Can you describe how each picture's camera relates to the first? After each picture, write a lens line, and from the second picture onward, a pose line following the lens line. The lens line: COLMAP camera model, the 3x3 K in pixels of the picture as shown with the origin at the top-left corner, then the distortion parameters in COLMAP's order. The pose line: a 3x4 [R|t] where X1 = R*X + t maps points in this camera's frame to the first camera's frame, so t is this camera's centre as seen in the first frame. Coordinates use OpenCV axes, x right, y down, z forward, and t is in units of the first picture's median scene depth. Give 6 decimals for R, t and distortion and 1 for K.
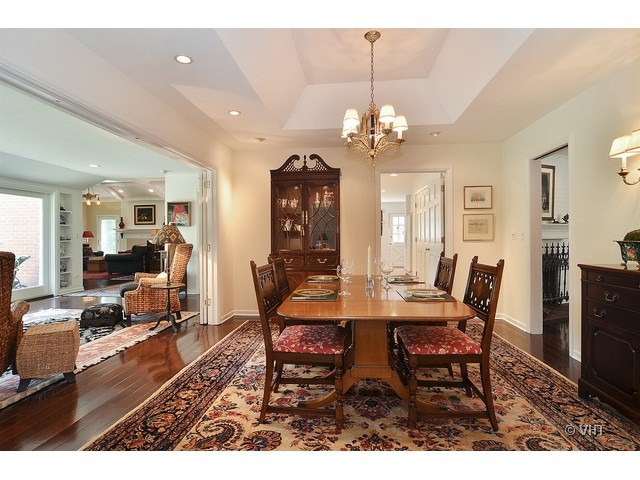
lens RADIAL K [[346.2, 0, 320.0], [0, 346.2, 240.0], [0, 0, 1]] dist [-0.003469, -0.000635]
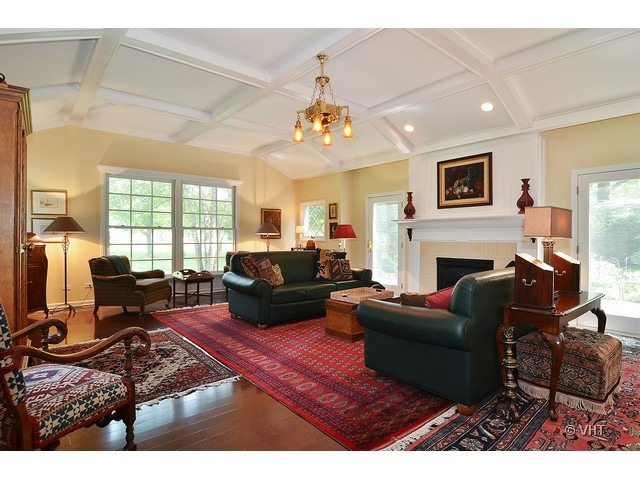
lens RADIAL K [[346.2, 0, 320.0], [0, 346.2, 240.0], [0, 0, 1]] dist [-0.003469, -0.000635]
pose [[0.722729, 0.019188, -0.690865, -0.352769], [-0.012172, 0.999813, 0.015036, -0.010871], [0.691025, -0.002458, 0.722827, 0.606154]]
